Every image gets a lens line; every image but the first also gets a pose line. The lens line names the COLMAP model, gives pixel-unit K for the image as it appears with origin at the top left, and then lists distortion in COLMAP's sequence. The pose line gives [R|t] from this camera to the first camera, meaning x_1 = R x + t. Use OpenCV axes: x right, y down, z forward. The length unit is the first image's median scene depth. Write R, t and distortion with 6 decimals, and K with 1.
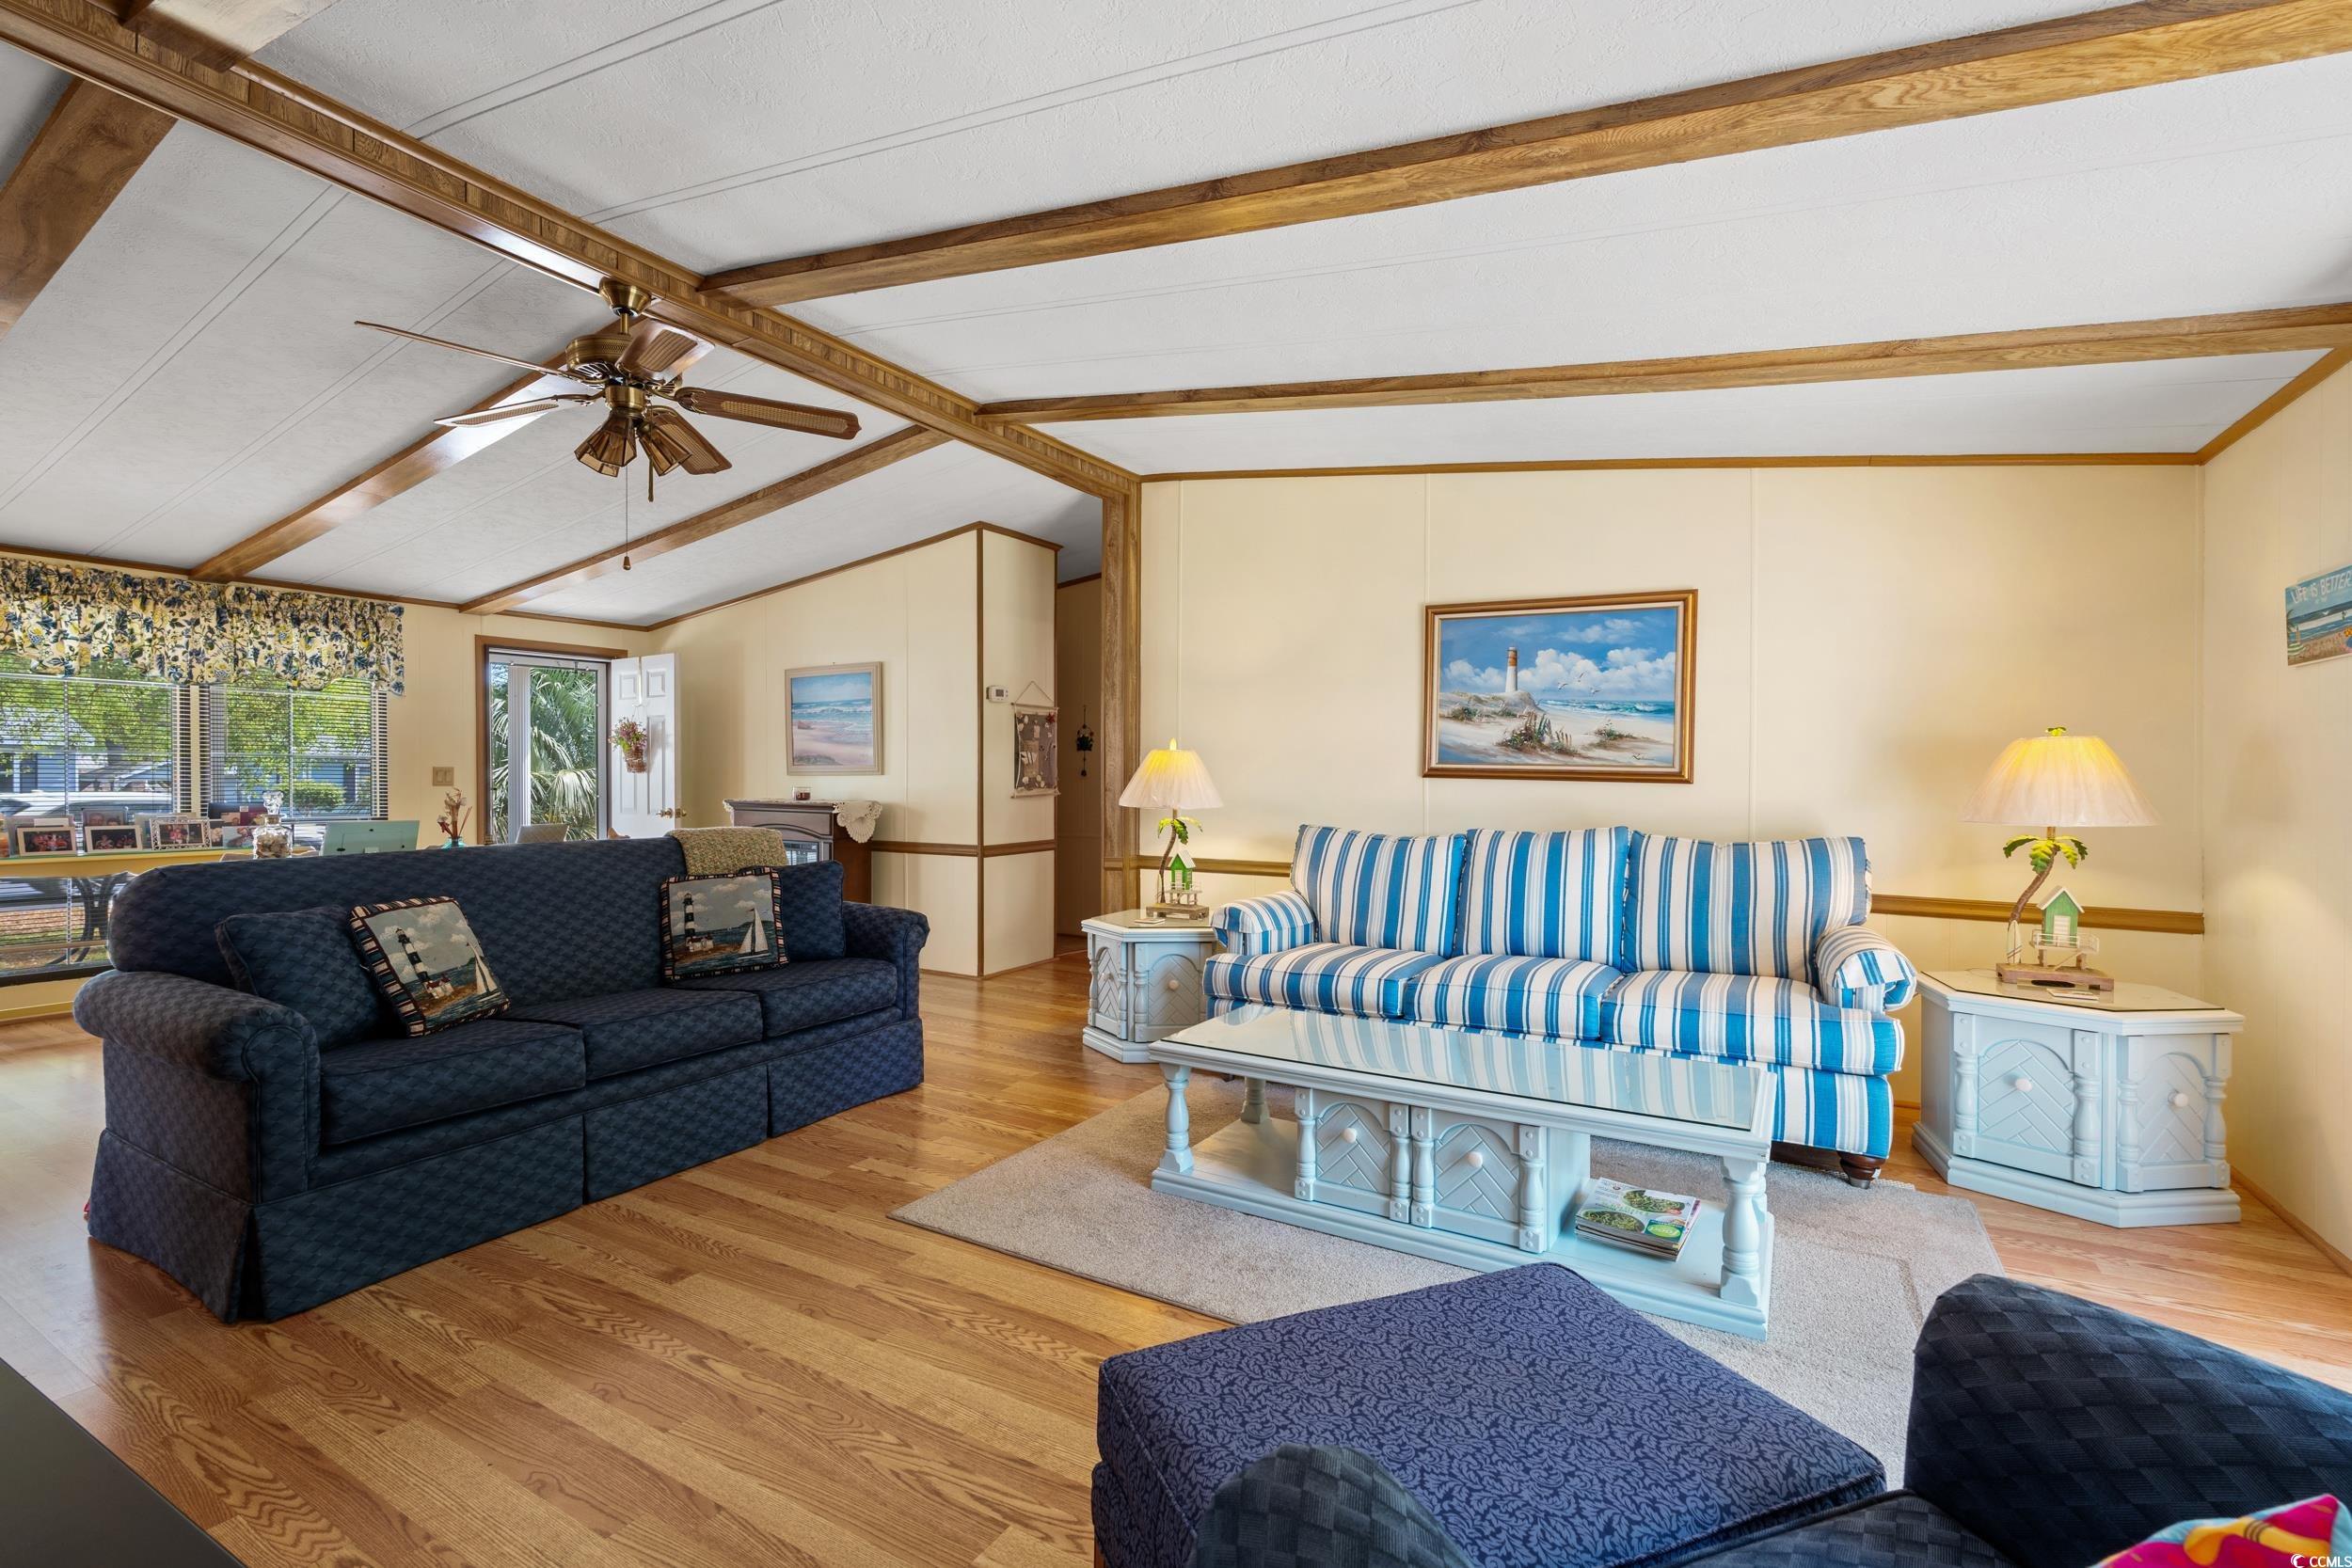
lens RADIAL K [[1022.9, 0, 1171.4], [0, 1022.9, 791.9], [0, 0, 1]] dist [-0.006781, 0.000013]
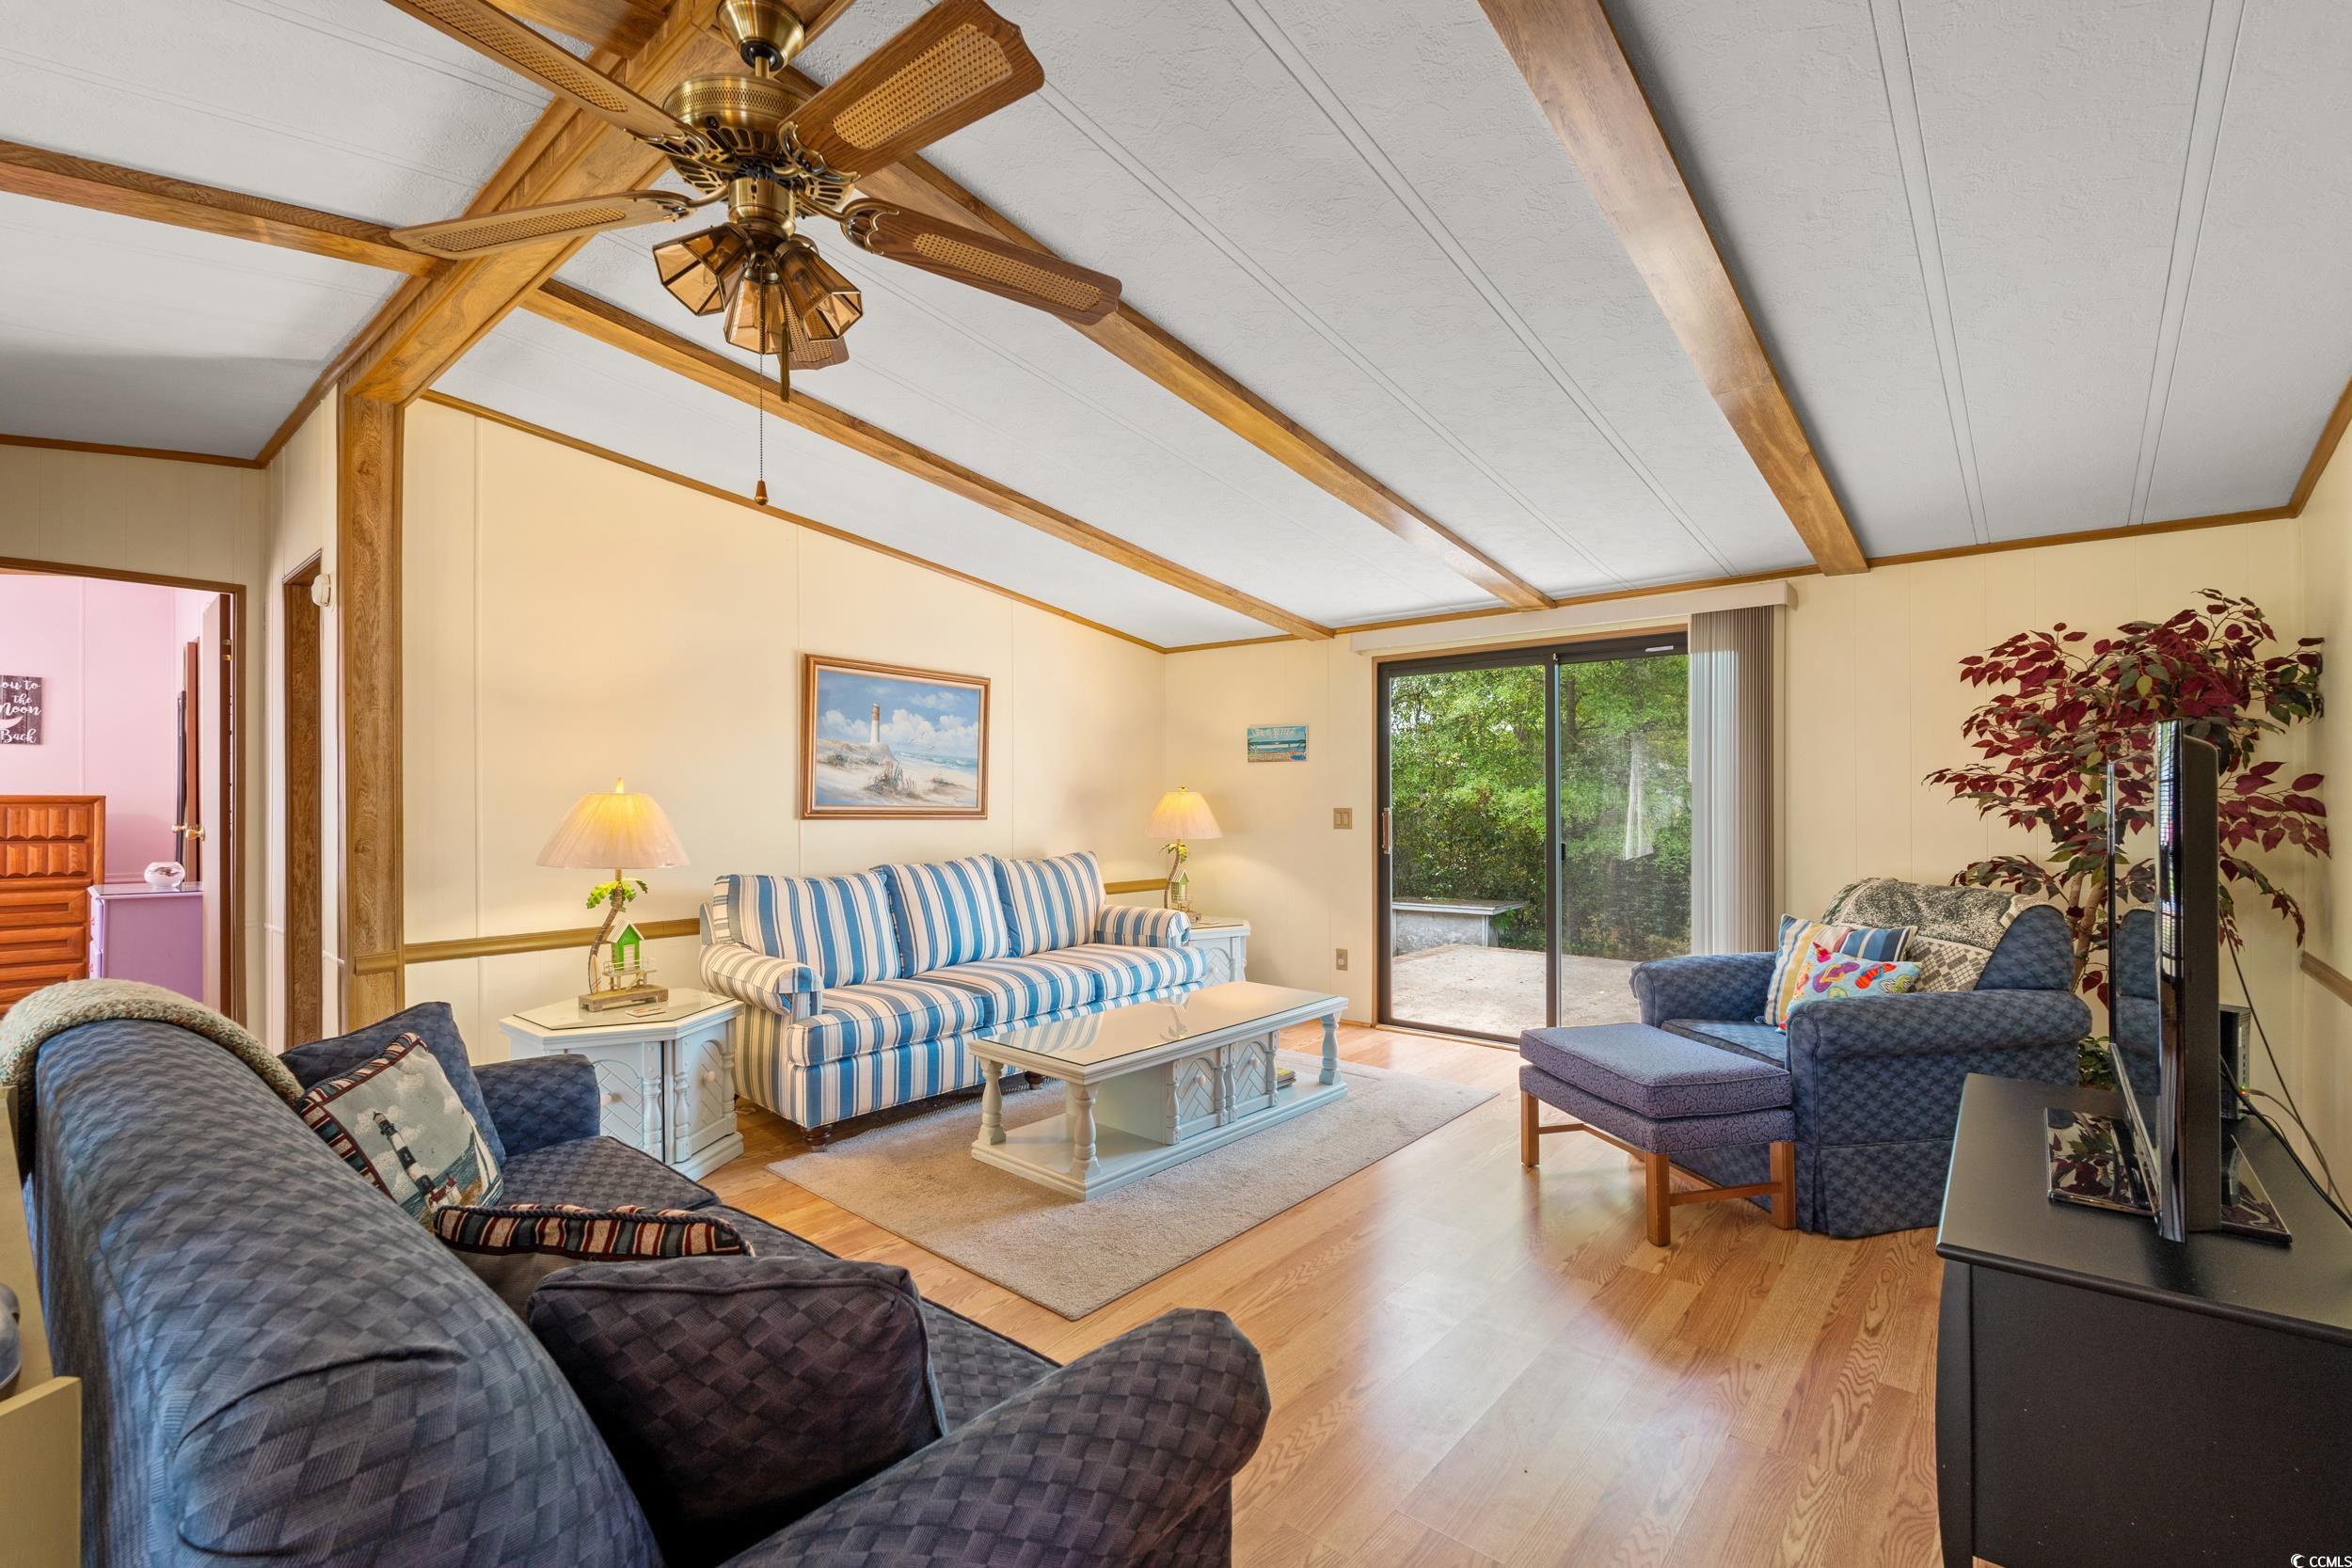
lens RADIAL K [[1022.9, 0, 1171.4], [0, 1022.9, 791.9], [0, 0, 1]] dist [-0.006781, 0.000013]
pose [[0.183777, 0.001179, 0.982967, -0.734479], [0.018190, 0.999824, -0.004600, -0.031976], [-0.982800, 0.018725, 0.183723, 0.468441]]
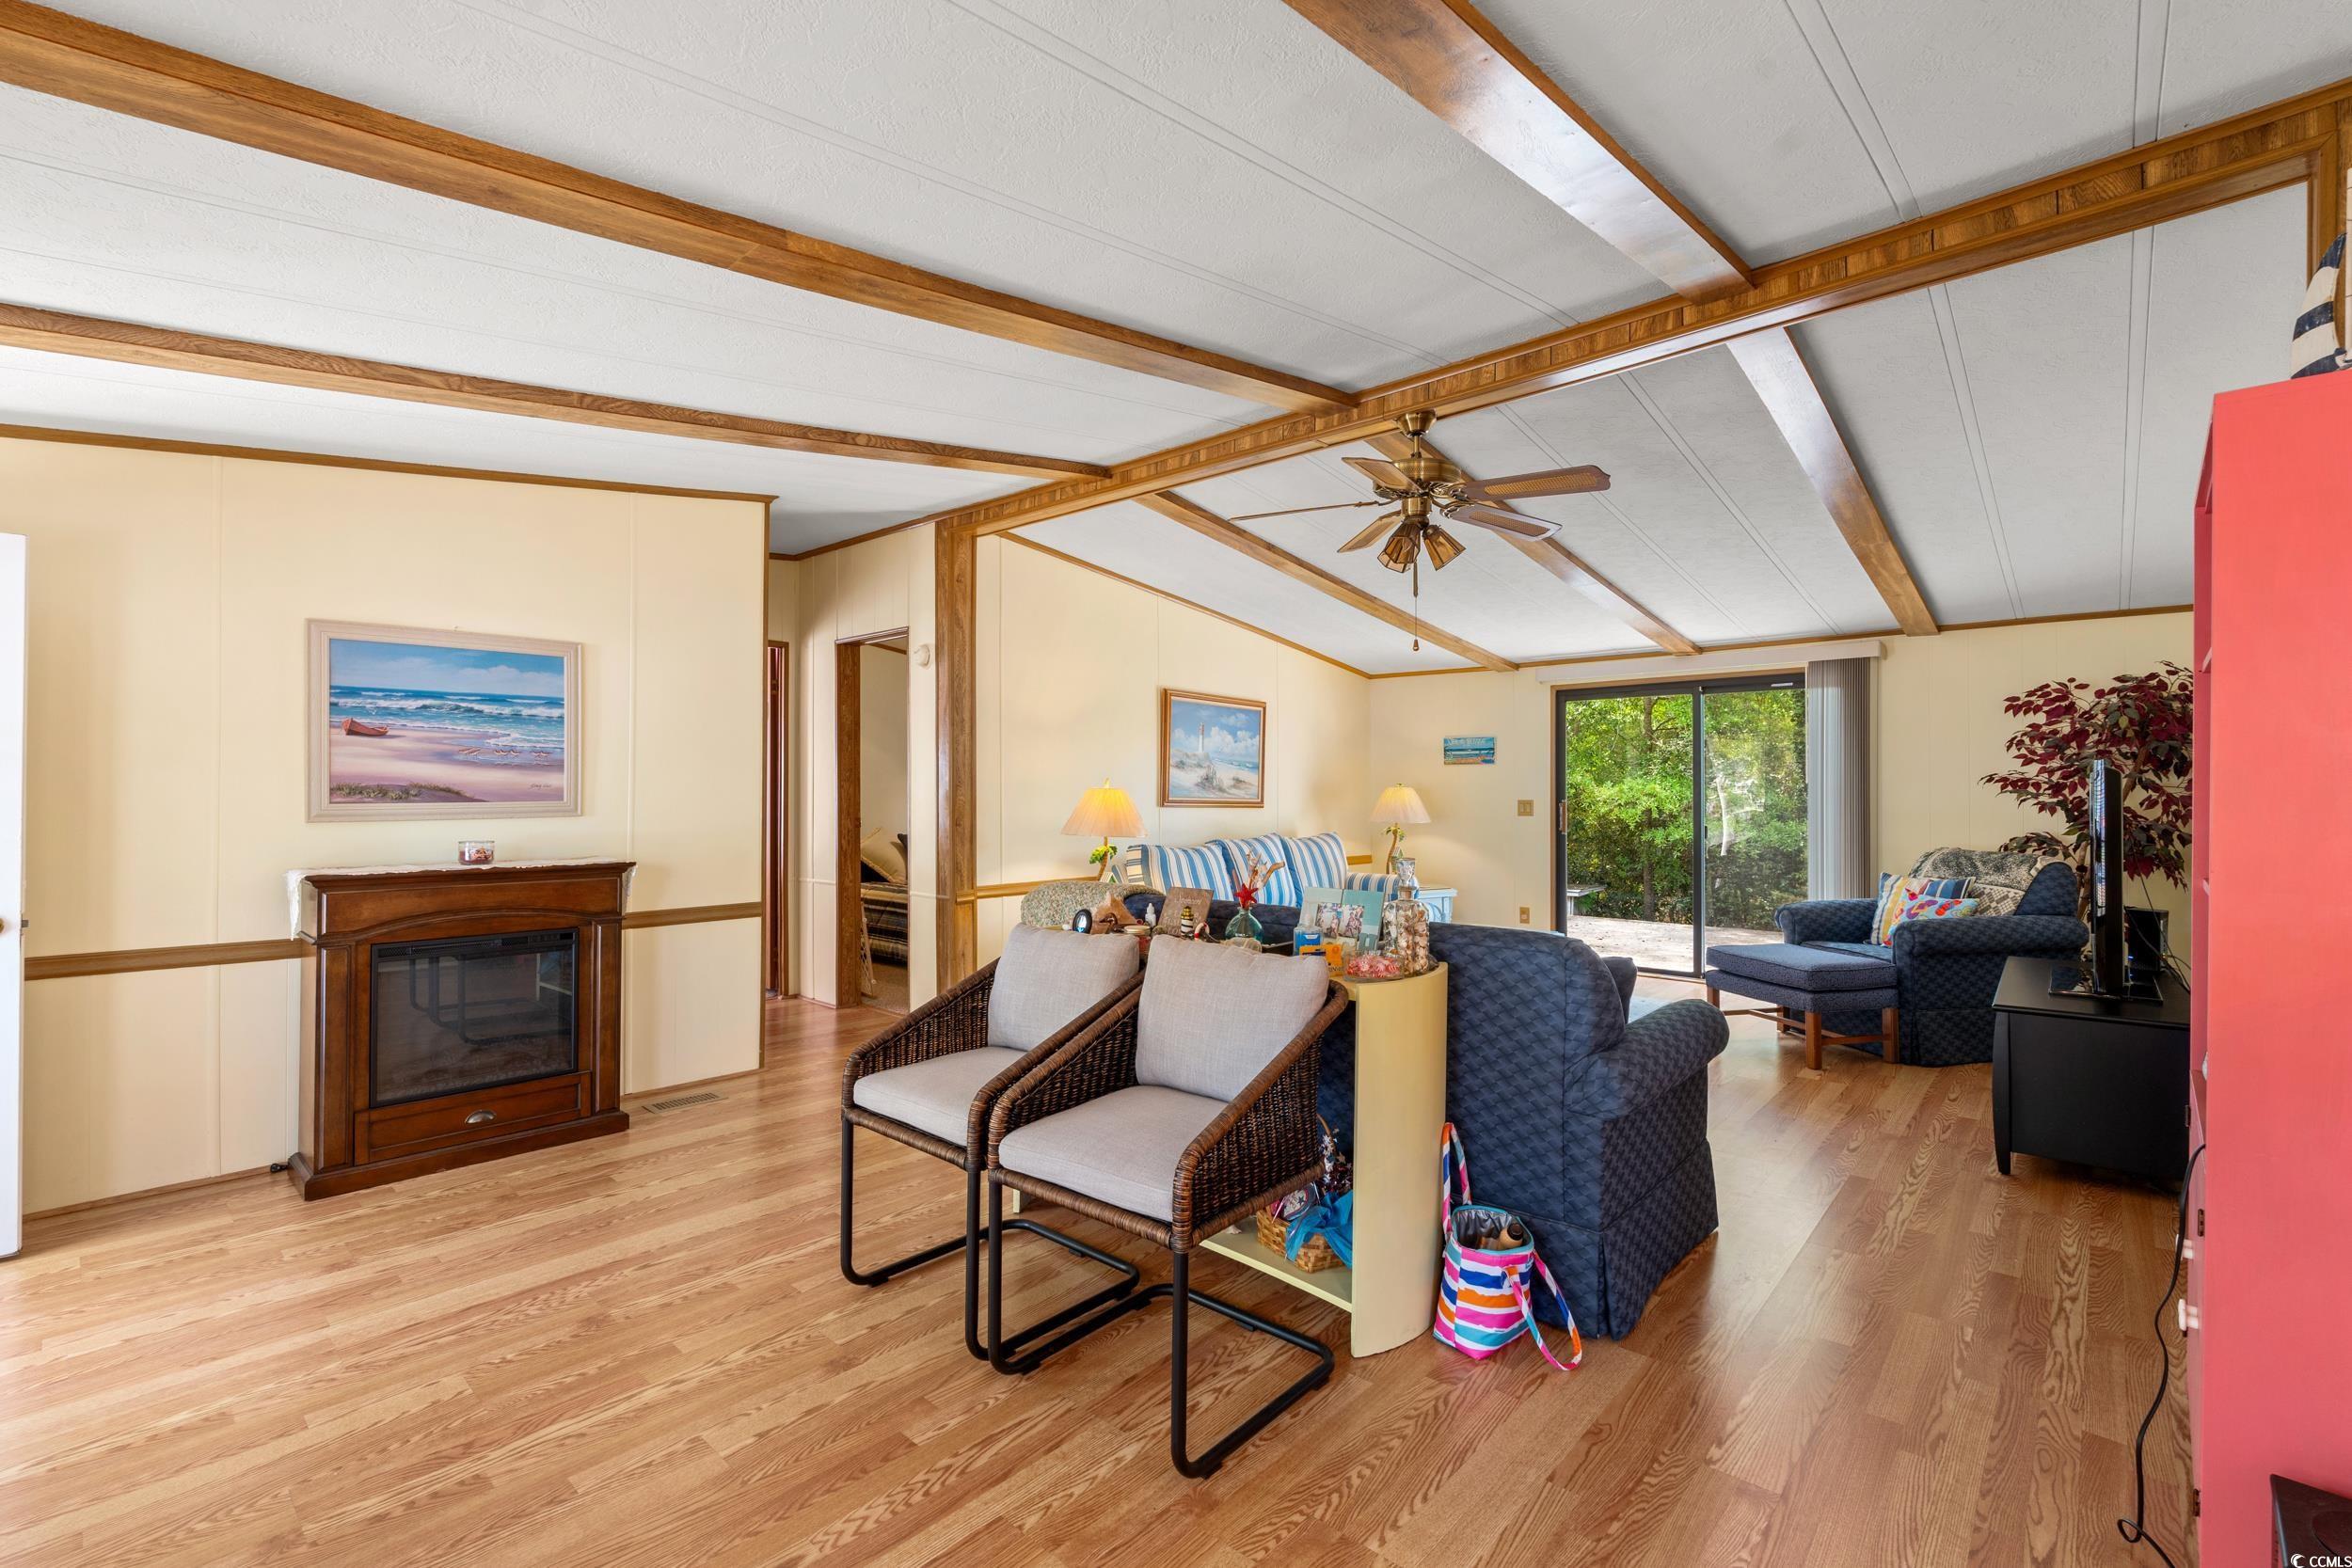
lens RADIAL K [[1025.9, 0, 1172.7], [0, 1025.9, 782.9], [0, 0, 1]] dist [-0.005615, -0.000751]
pose [[0.208179, 0.003498, 0.978085, -1.227794], [0.016356, 0.999841, -0.007057, -0.039614], [-0.977954, 0.017467, 0.208089, 0.720250]]
